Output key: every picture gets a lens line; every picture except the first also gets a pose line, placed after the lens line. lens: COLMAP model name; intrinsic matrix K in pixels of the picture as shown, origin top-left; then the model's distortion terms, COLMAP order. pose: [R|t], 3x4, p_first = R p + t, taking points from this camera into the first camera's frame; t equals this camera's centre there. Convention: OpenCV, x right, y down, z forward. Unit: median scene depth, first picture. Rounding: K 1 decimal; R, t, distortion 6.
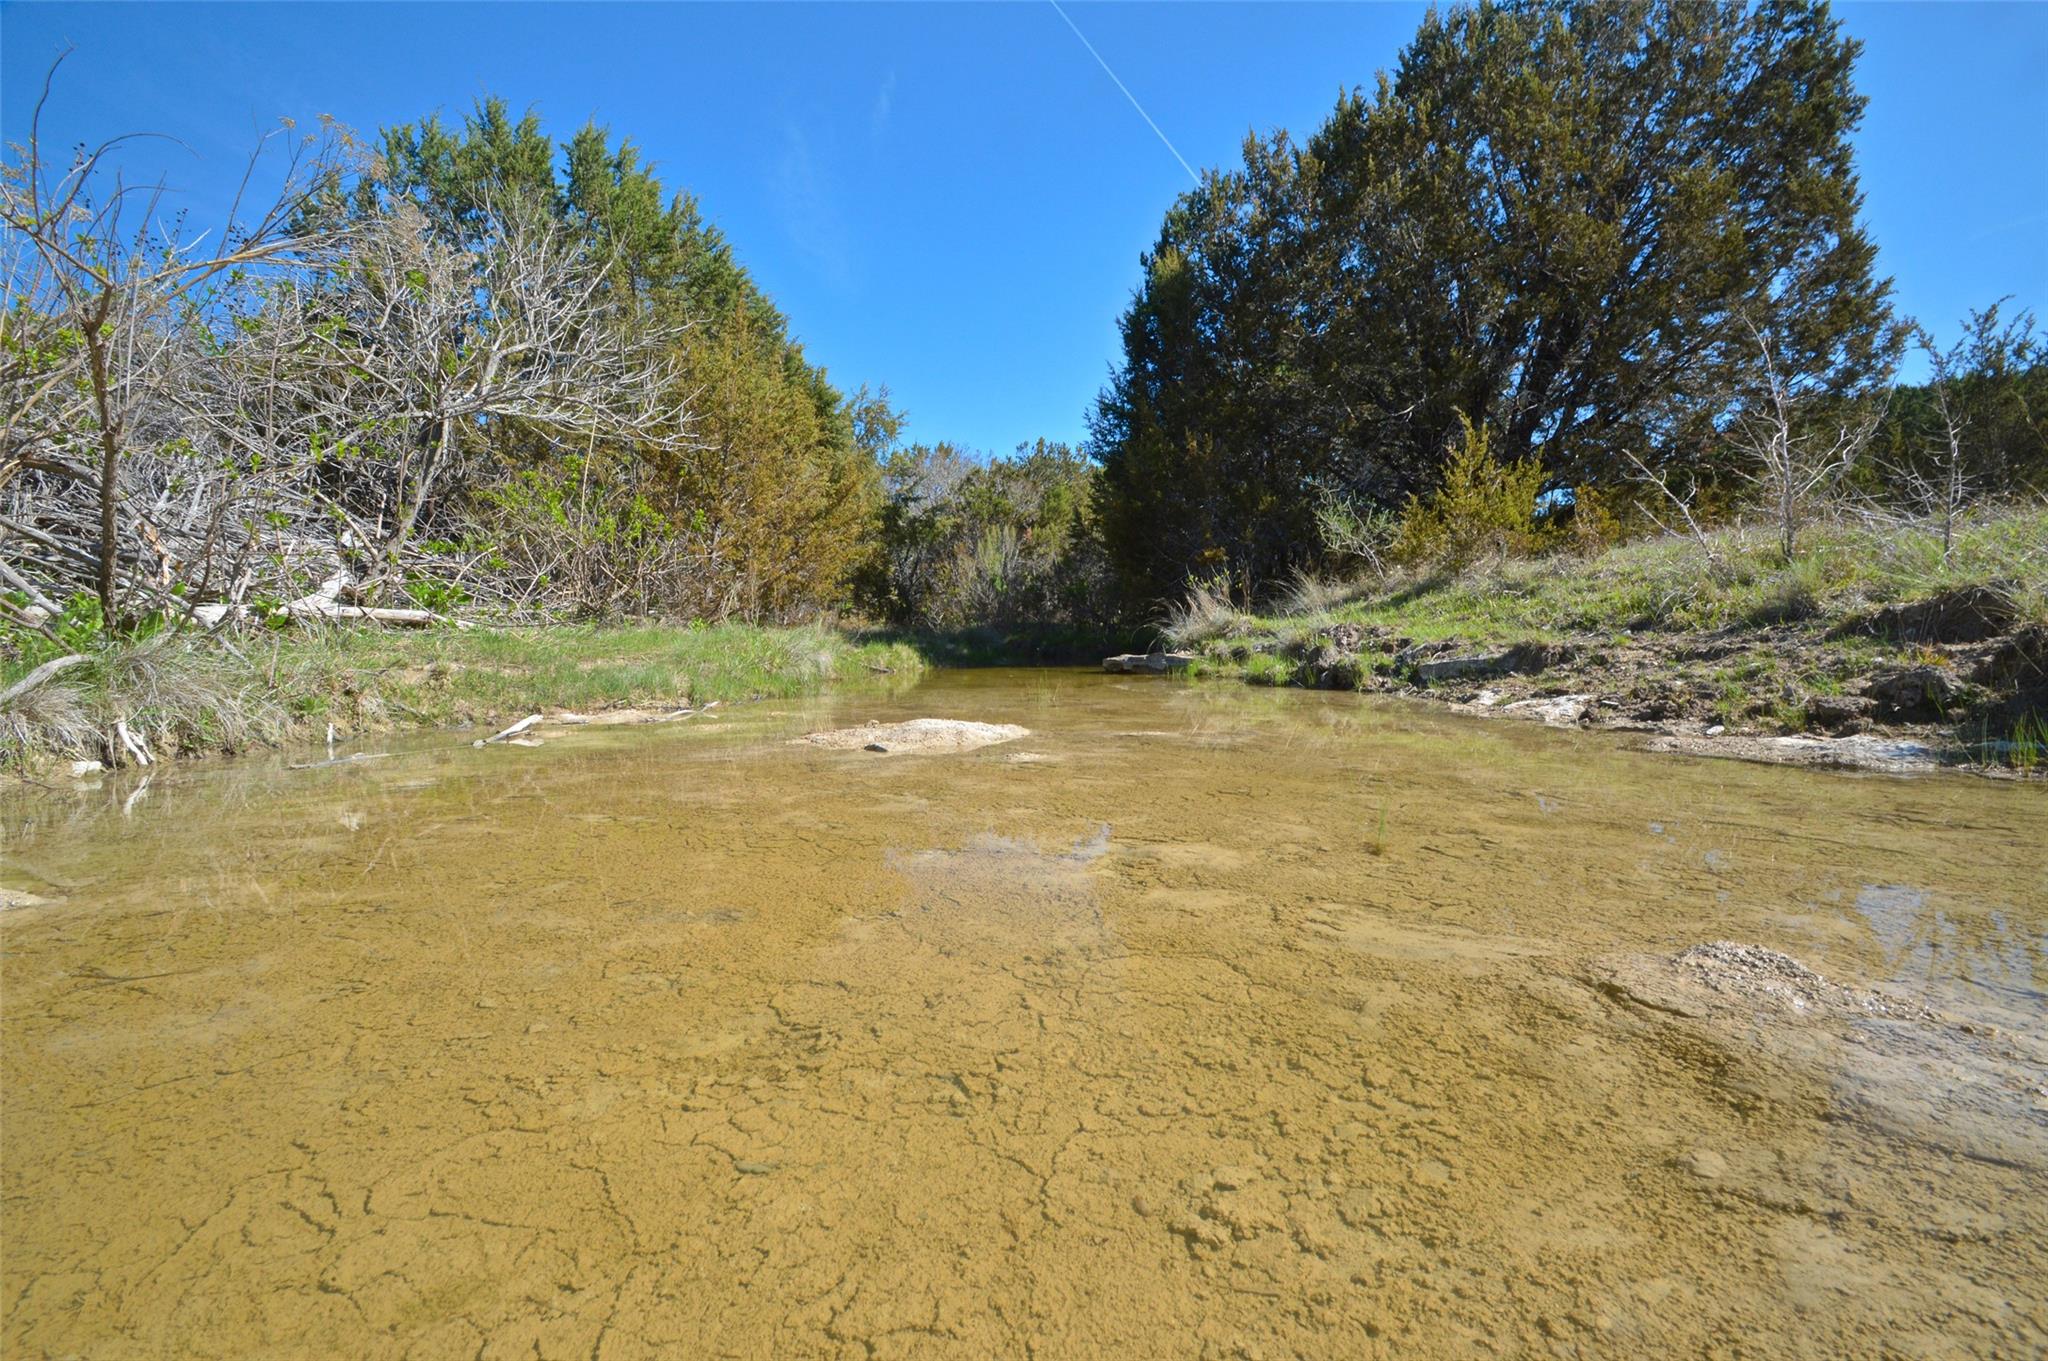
lens RADIAL K [[885.2, 0, 1024.0], [0, 885.2, 680.5], [0, 0, 1]] dist [-0.000364, -0.000083]
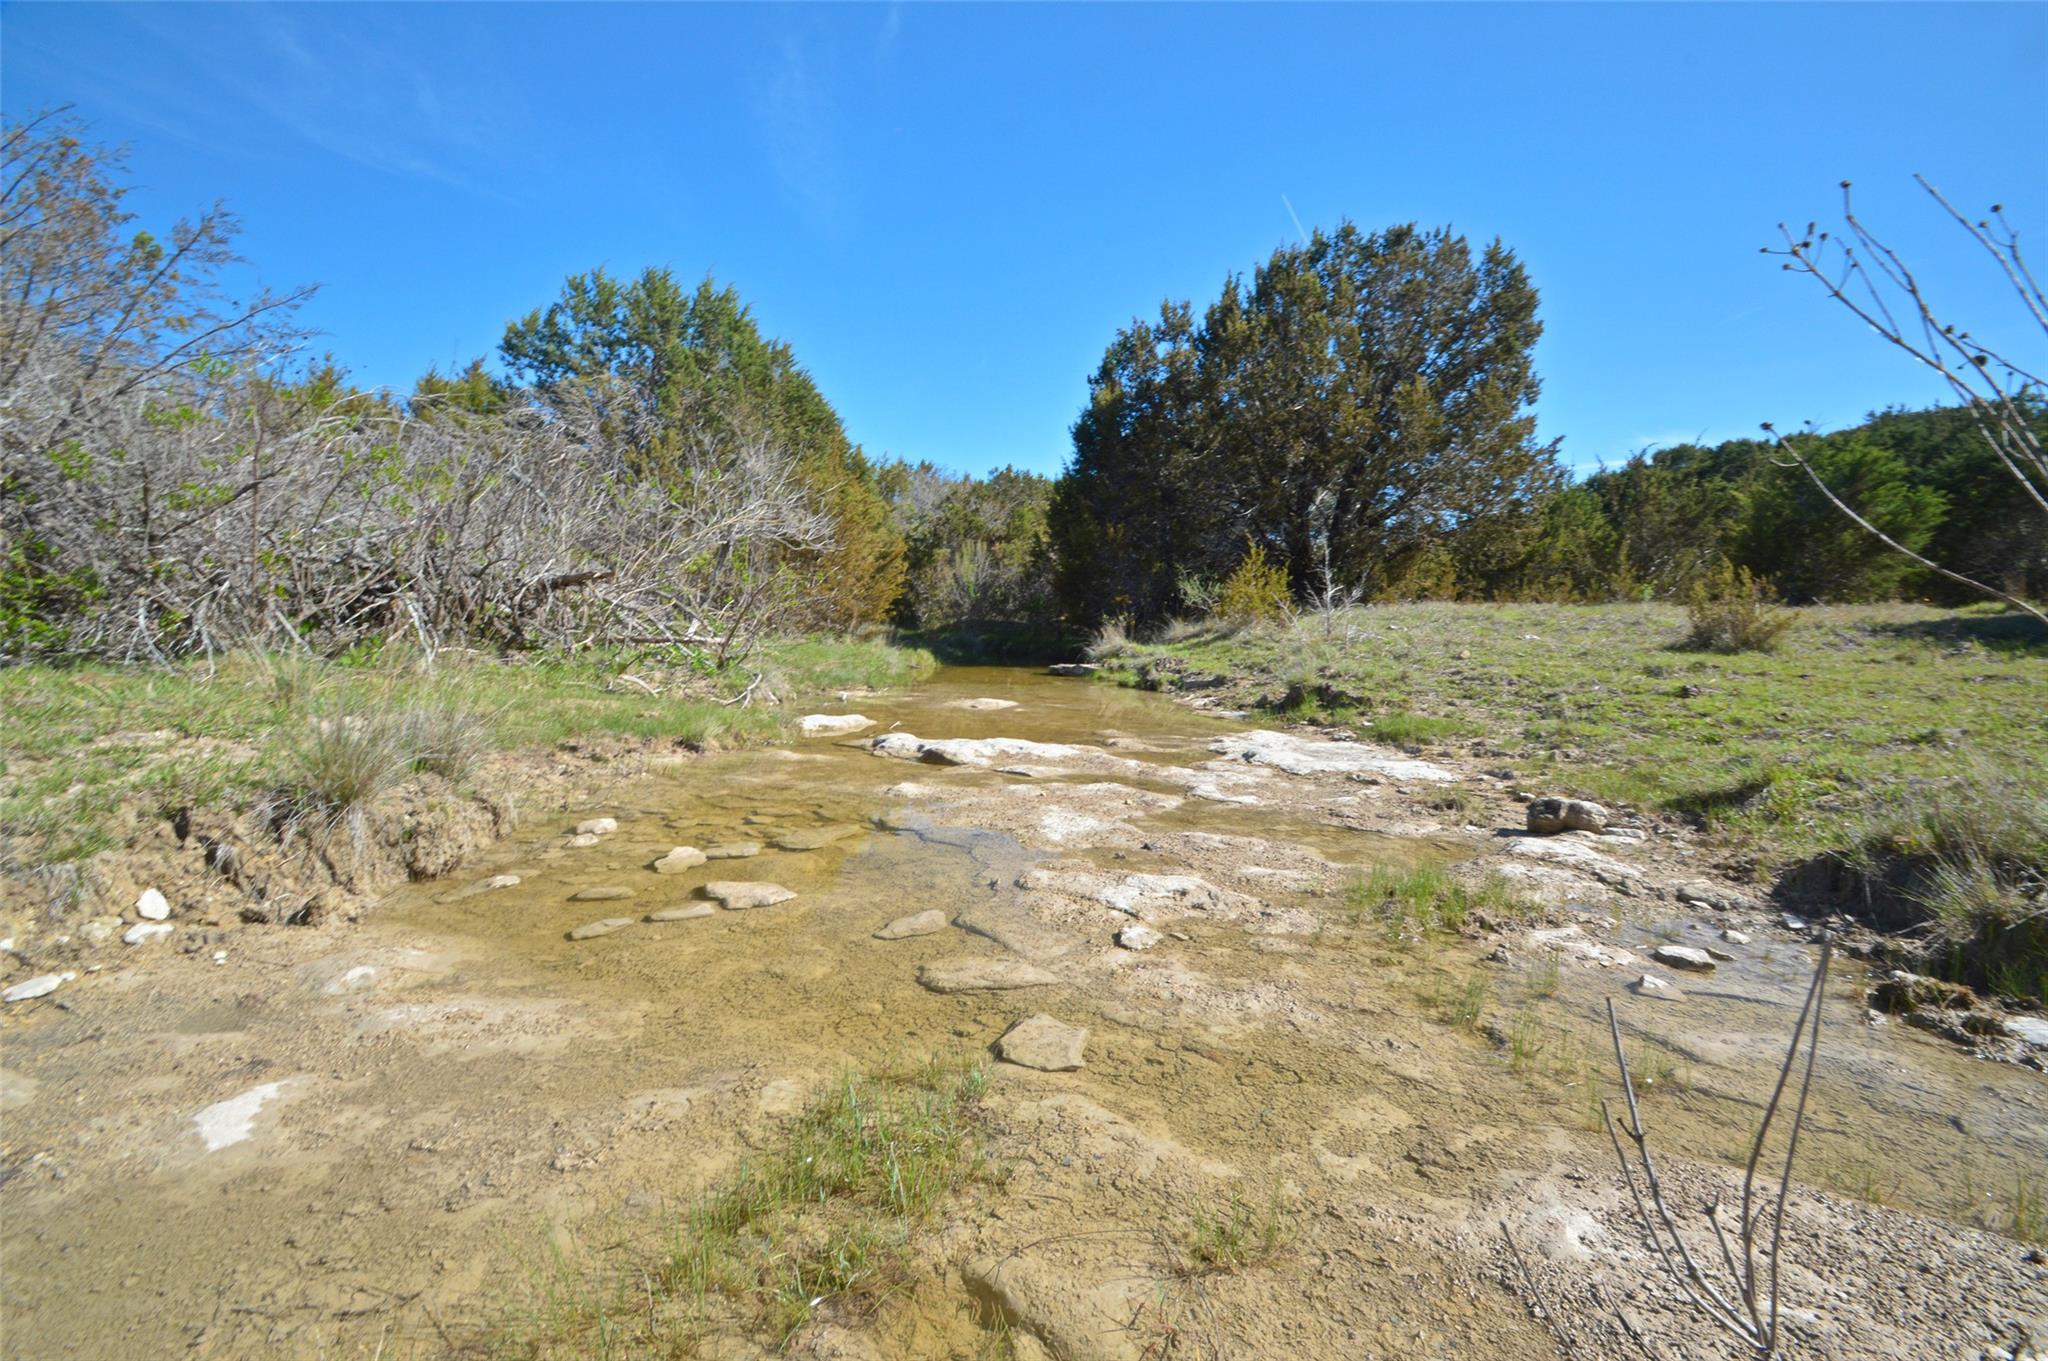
lens RADIAL K [[885.2, 0, 1024.0], [0, 885.2, 680.5], [0, 0, 1]] dist [-0.000364, -0.000083]
pose [[0.997993, 0.035018, 0.052751, -0.029821], [-0.036152, 0.999132, 0.020696, -0.018351], [-0.051981, -0.022562, 0.998393, -0.441635]]
